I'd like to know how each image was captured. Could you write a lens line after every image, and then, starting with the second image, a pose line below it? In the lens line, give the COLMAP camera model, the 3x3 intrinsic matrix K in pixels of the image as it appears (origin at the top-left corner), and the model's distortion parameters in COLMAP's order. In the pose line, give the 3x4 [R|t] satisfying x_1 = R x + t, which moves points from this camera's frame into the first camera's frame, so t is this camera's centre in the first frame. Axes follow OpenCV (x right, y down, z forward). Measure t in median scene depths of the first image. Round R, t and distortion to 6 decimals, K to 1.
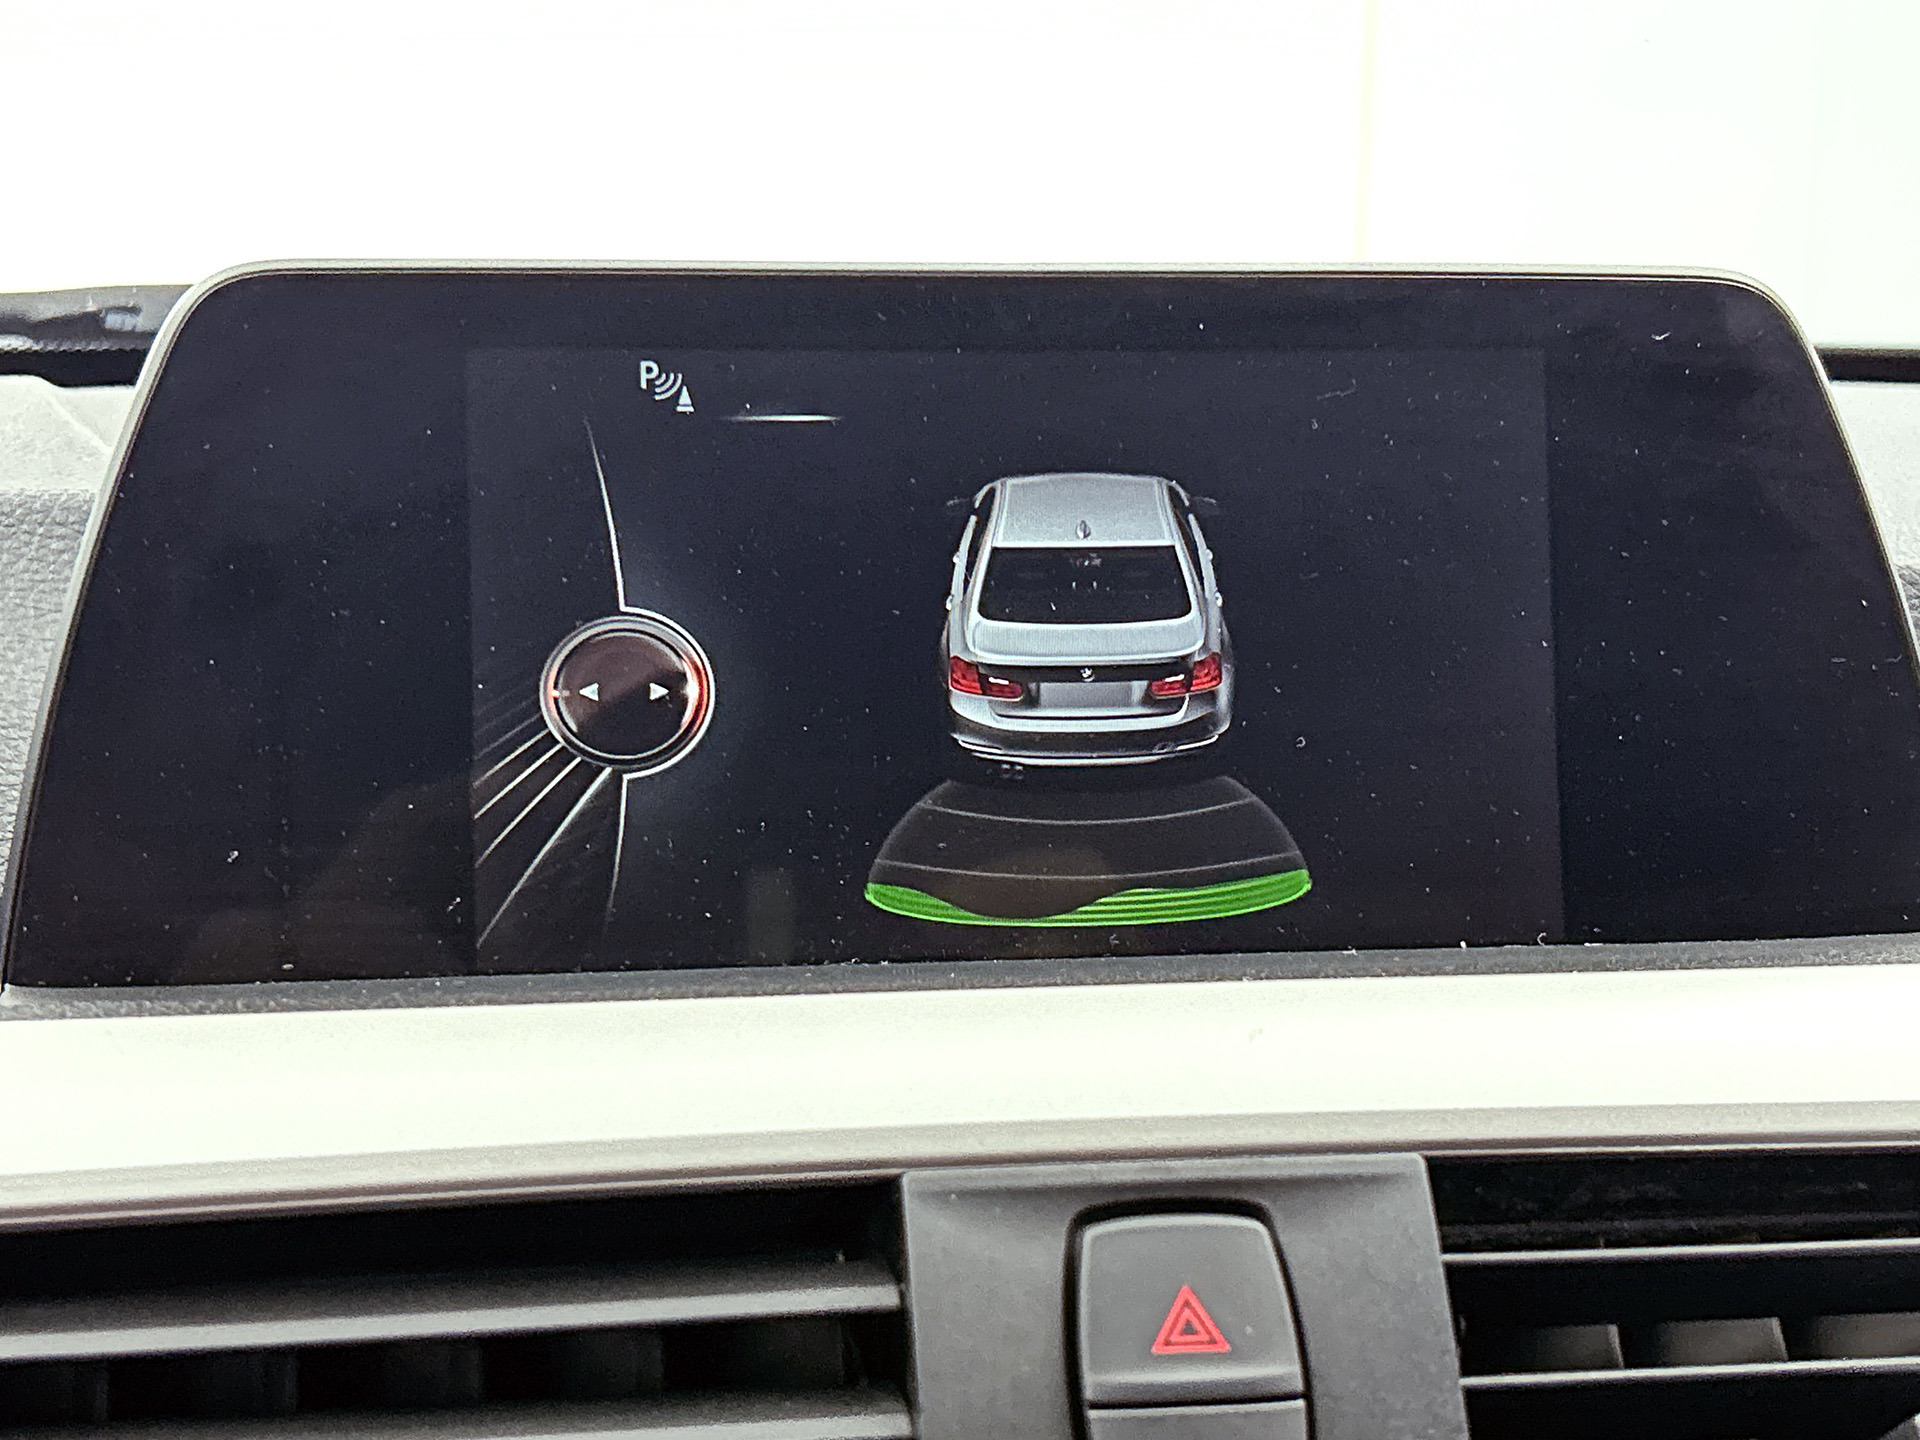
lens RADIAL K [[2851.6, 0, 972.1], [0, 2851.6, 726.2], [0, 0, 1]] dist [0.103539, 0.000000]
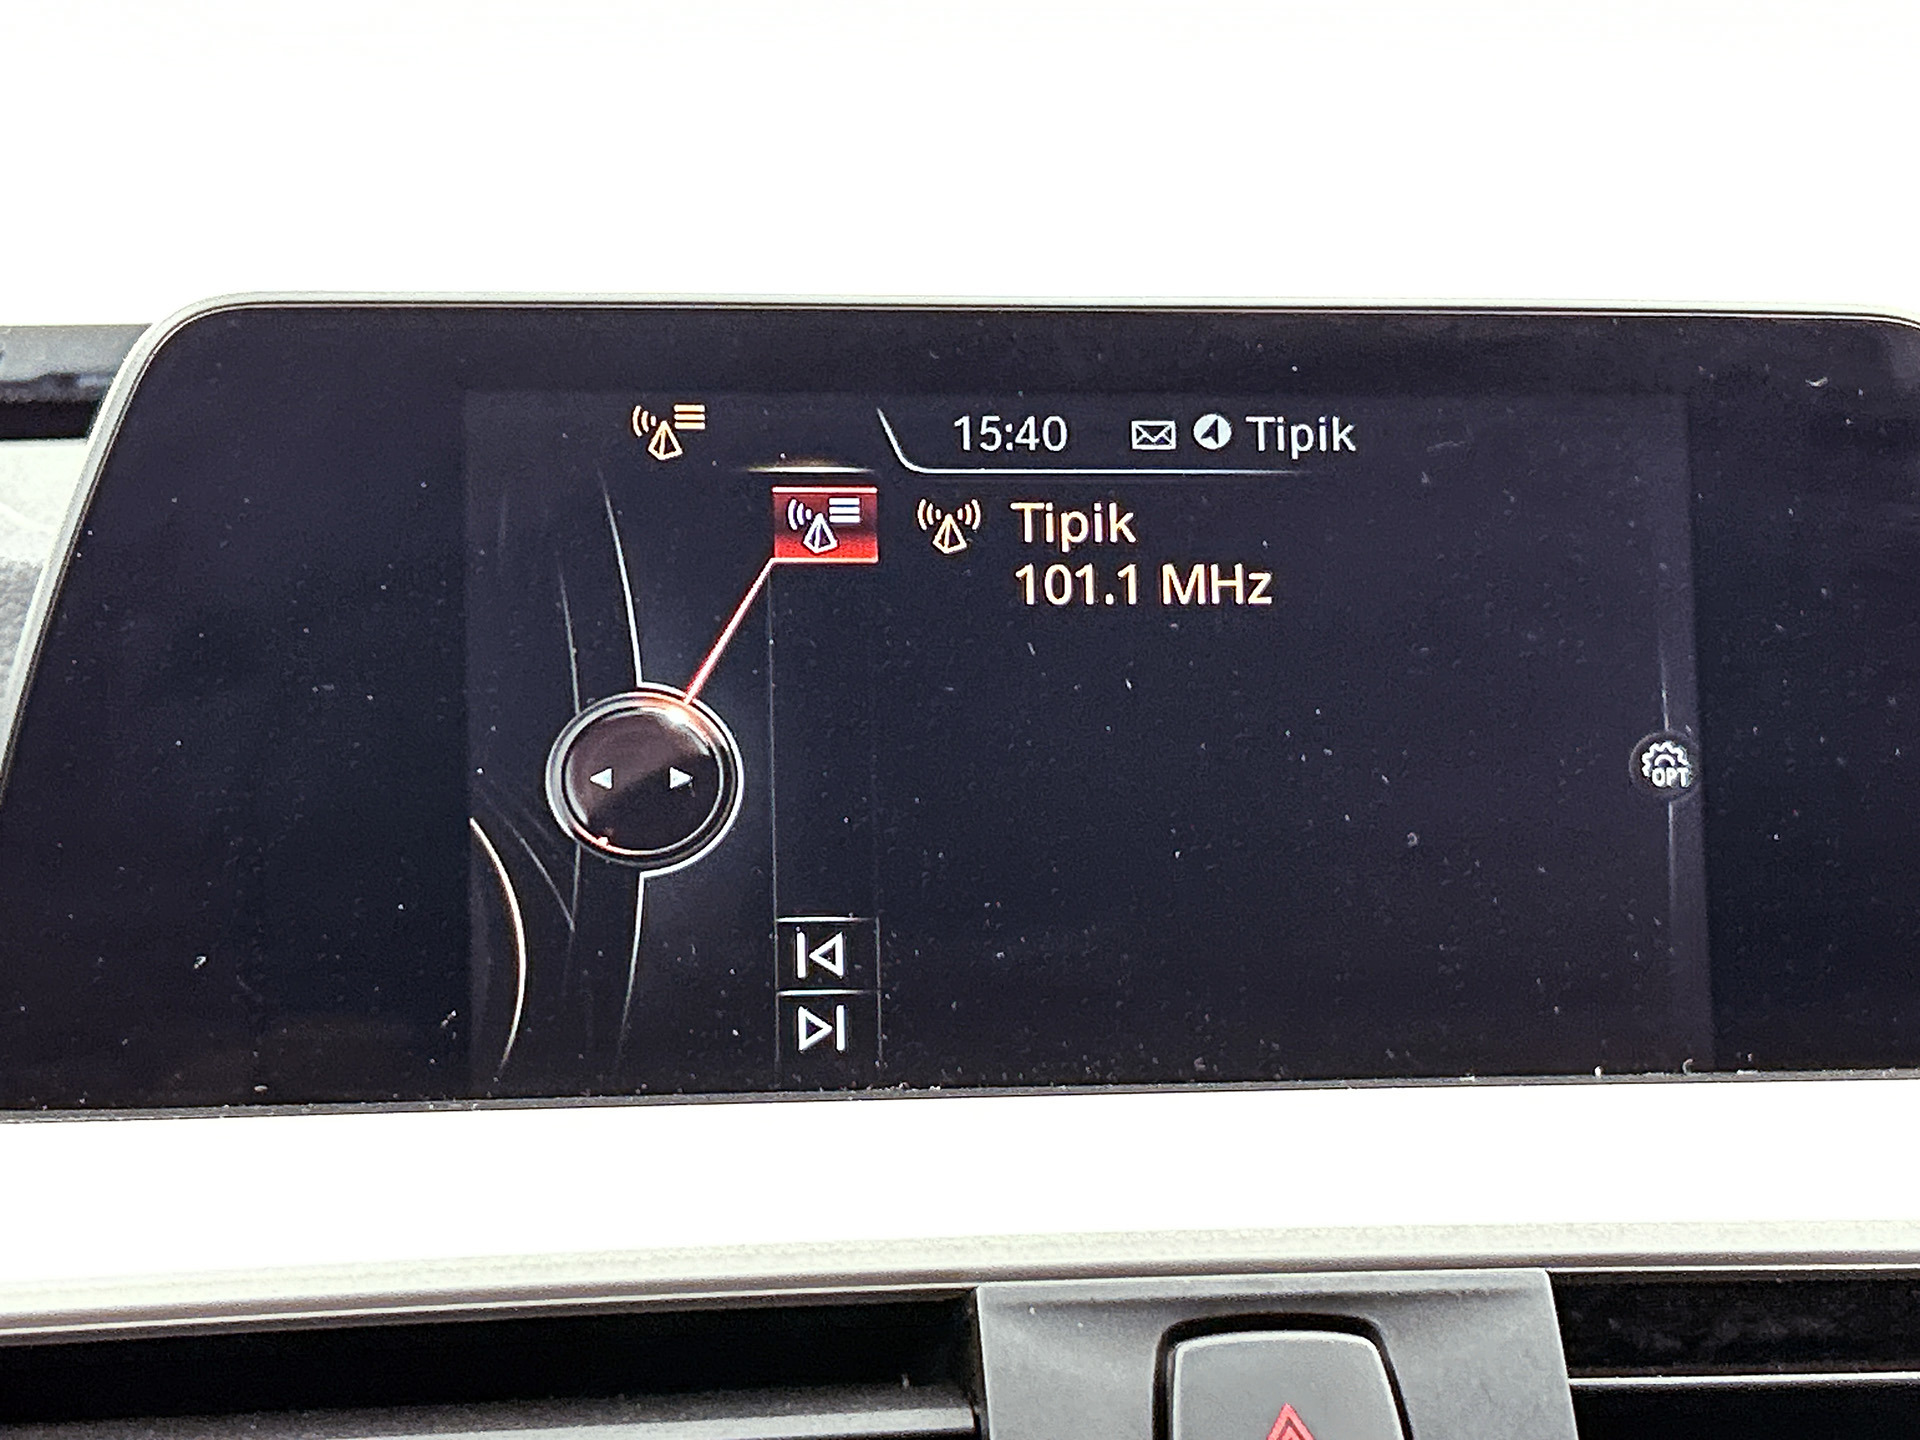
lens RADIAL K [[4280.8, 0, 961.6], [0, 4280.8, 719.2], [0, 0, 1]] dist [0.126925, 0.000000]
pose [[0.999946, 0.002156, 0.010152, -0.037000], [-0.001514, 0.998024, -0.062819, 0.052975], [-0.010267, 0.062801, 0.997973, -0.320538]]
